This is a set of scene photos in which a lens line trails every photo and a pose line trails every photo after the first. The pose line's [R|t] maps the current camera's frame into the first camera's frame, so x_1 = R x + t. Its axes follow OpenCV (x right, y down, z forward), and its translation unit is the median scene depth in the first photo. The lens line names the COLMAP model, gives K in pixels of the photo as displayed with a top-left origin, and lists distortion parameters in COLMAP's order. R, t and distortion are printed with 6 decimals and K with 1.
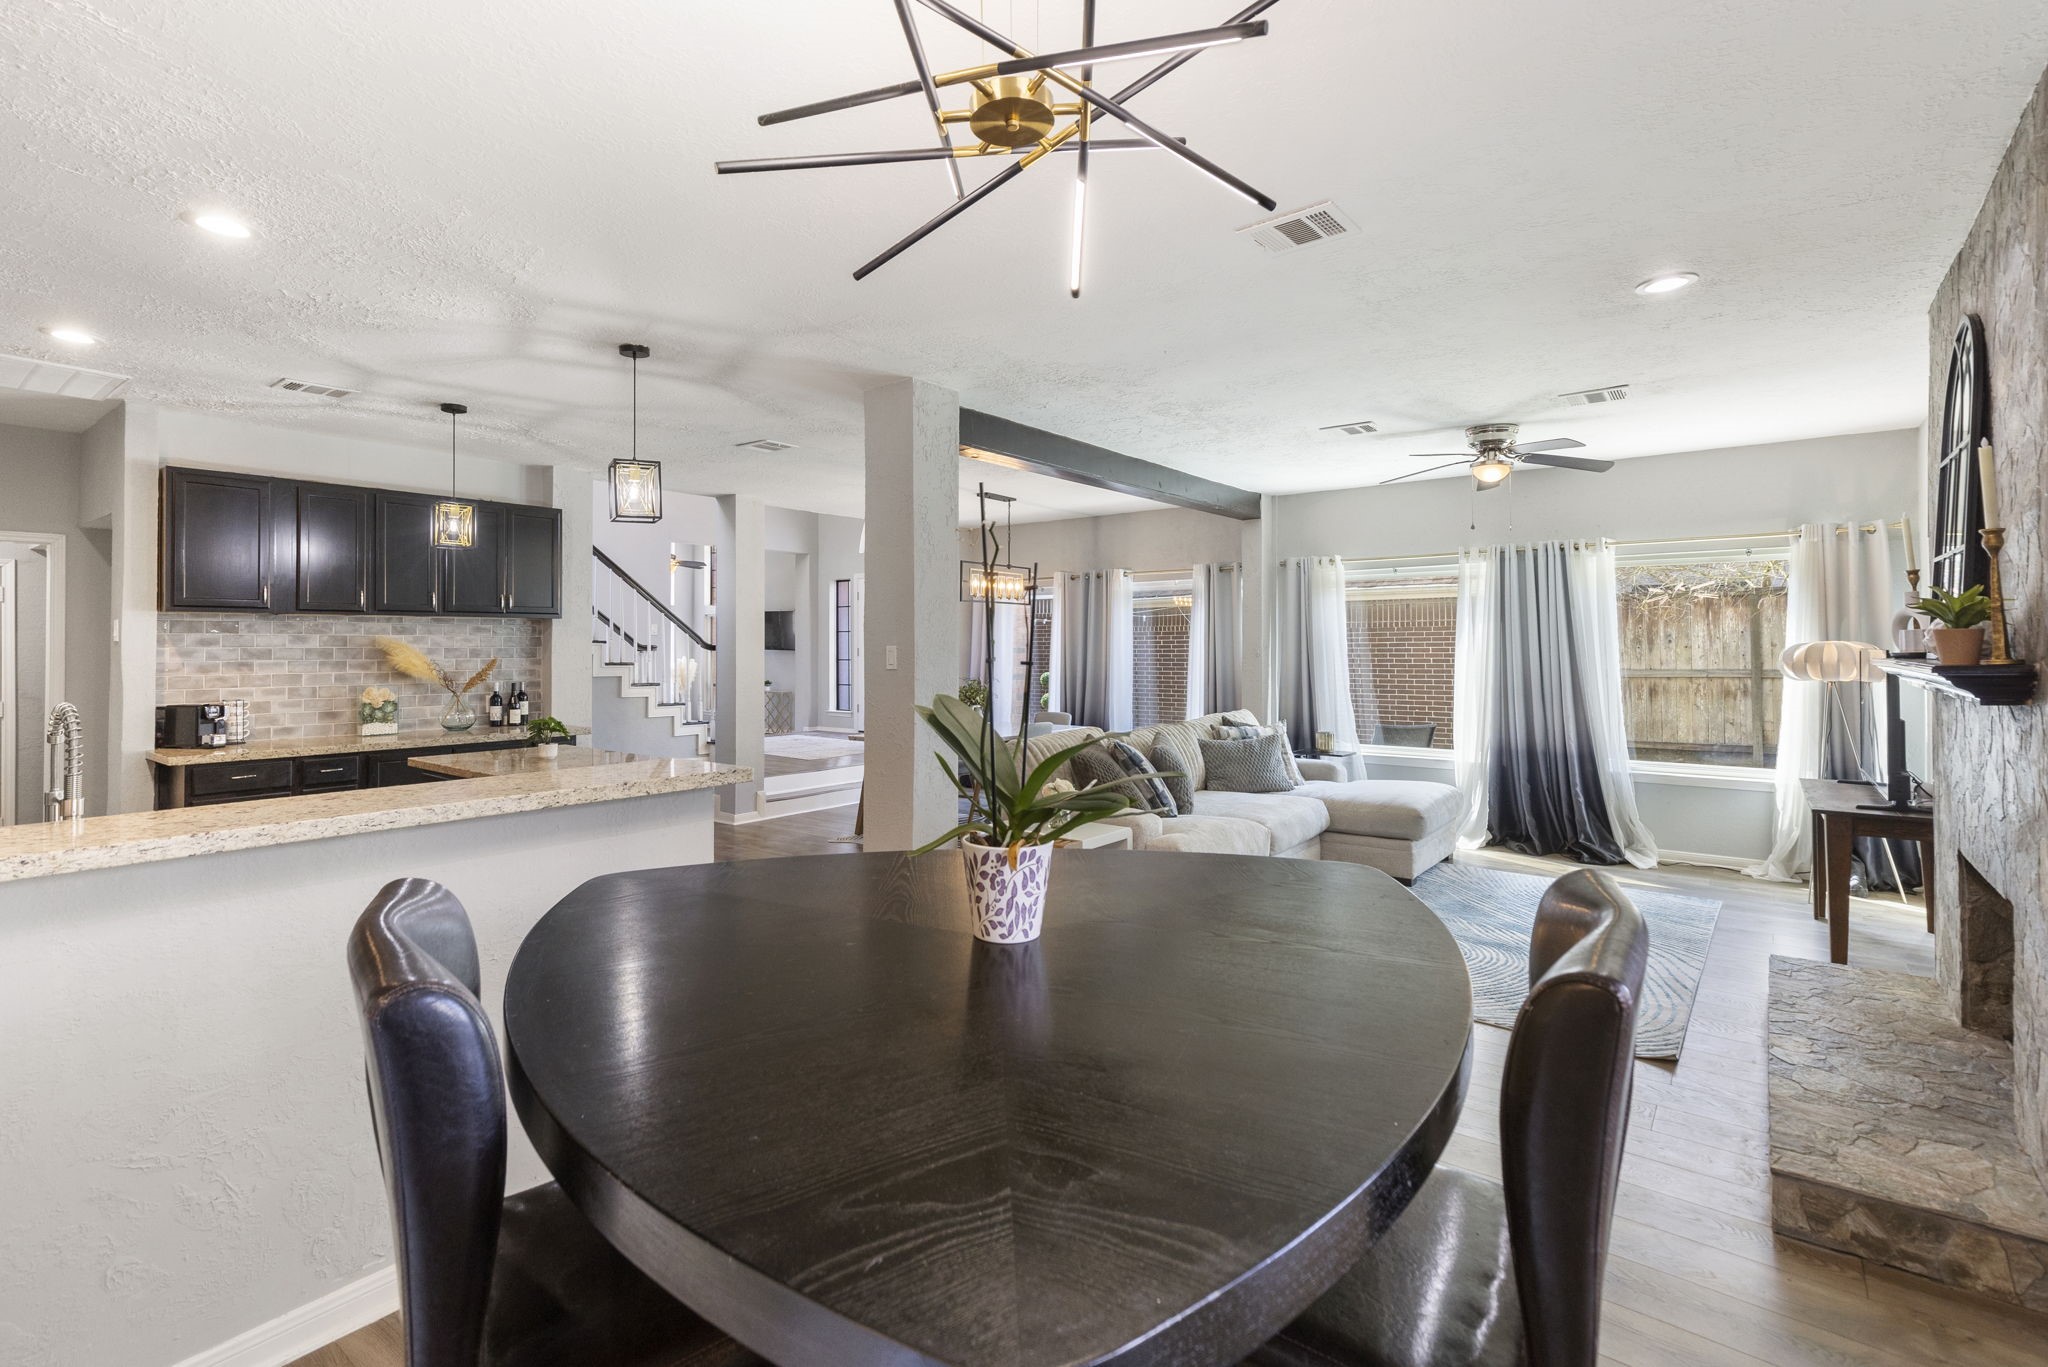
lens RADIAL K [[934.9, 0, 1009.4], [0, 934.9, 632.1], [0, 0, 1]] dist [0.007643, -0.001566]
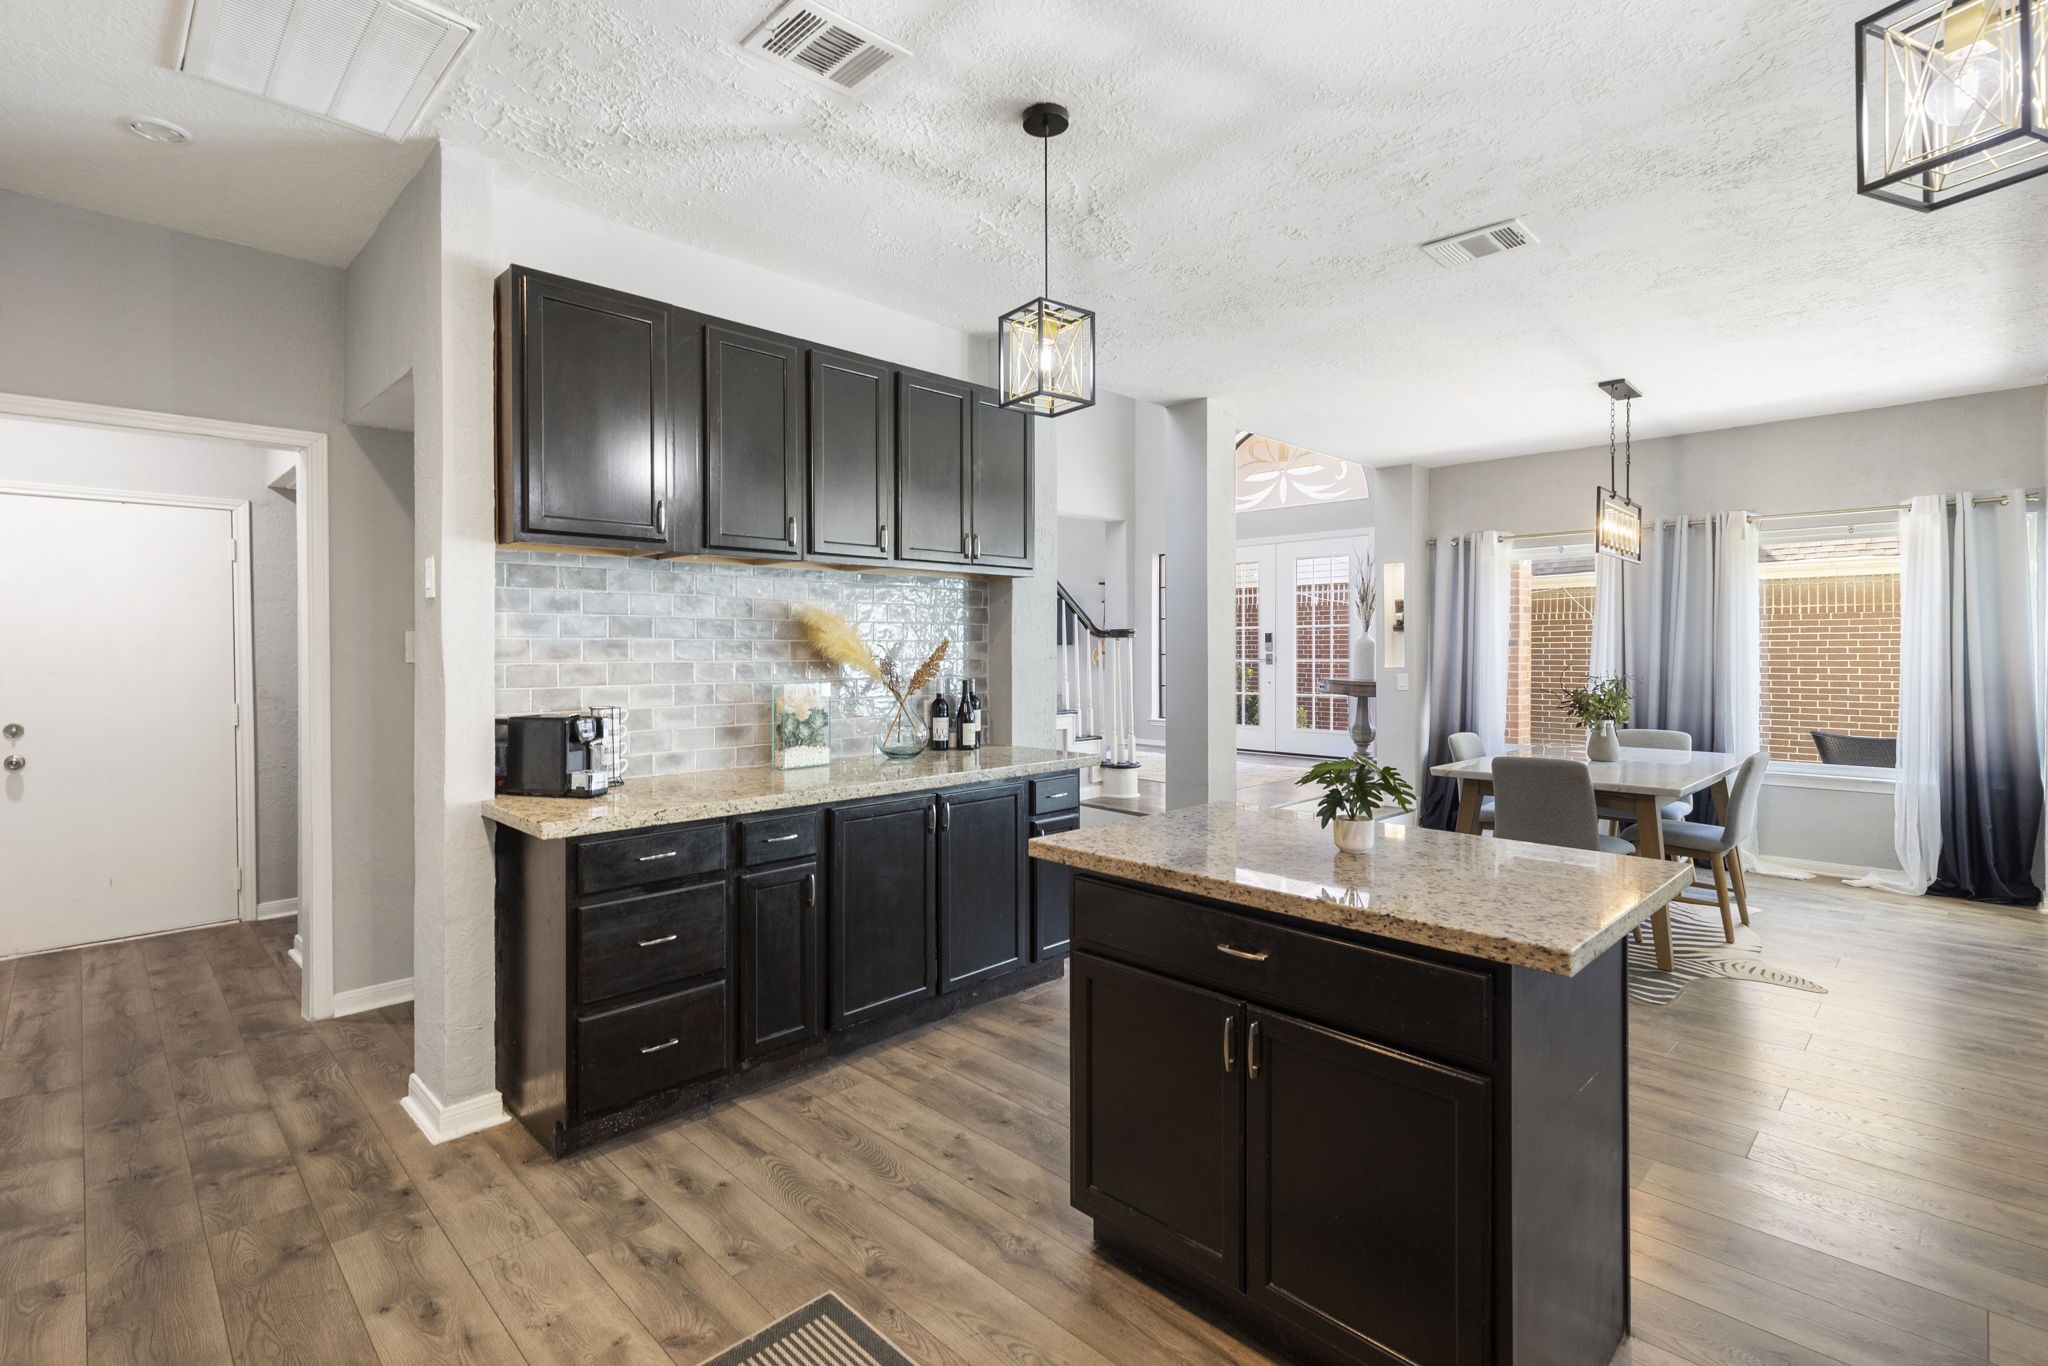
lens RADIAL K [[934.9, 0, 1007.4], [0, 934.9, 649.0], [0, 0, 1]] dist [0.007643, -0.001566]
pose [[0.991952, 0.000359, -0.126614, -0.474166], [0.001634, 0.999876, 0.015640, 0.026721], [0.126604, -0.015721, 0.991829, 0.435858]]
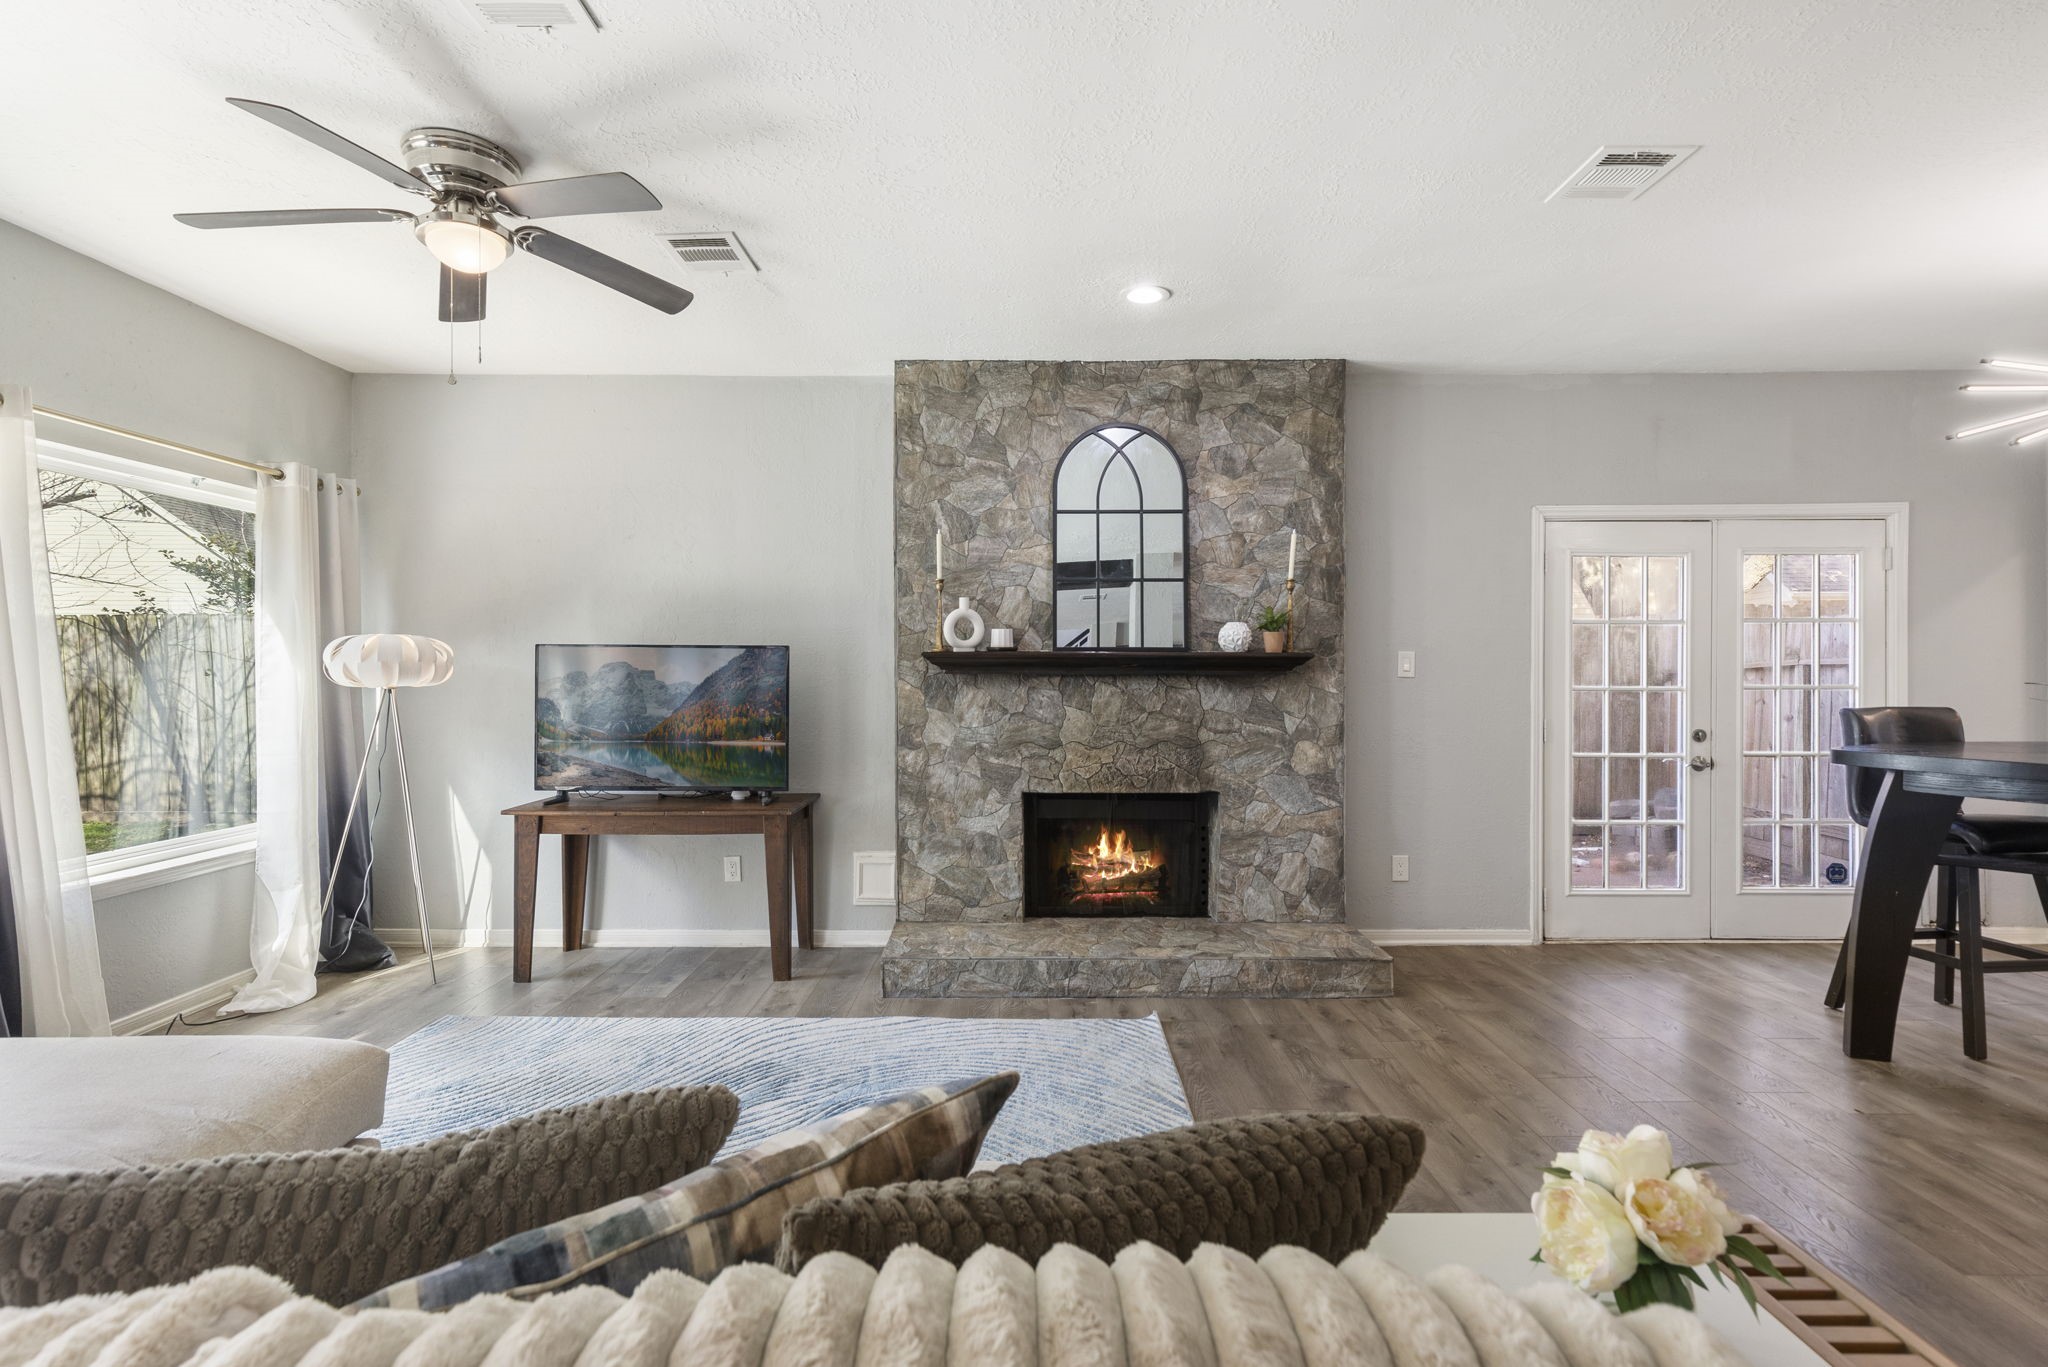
lens RADIAL K [[934.9, 0, 1023.2], [0, 934.9, 676.9], [0, 0, 1]] dist [0.007643, -0.001566]
pose [[-0.619445, -0.004281, 0.785028, -0.024197], [-0.012578, 0.999911, -0.004472, 0.038223], [-0.784939, -0.012644, -0.619444, 1.000705]]
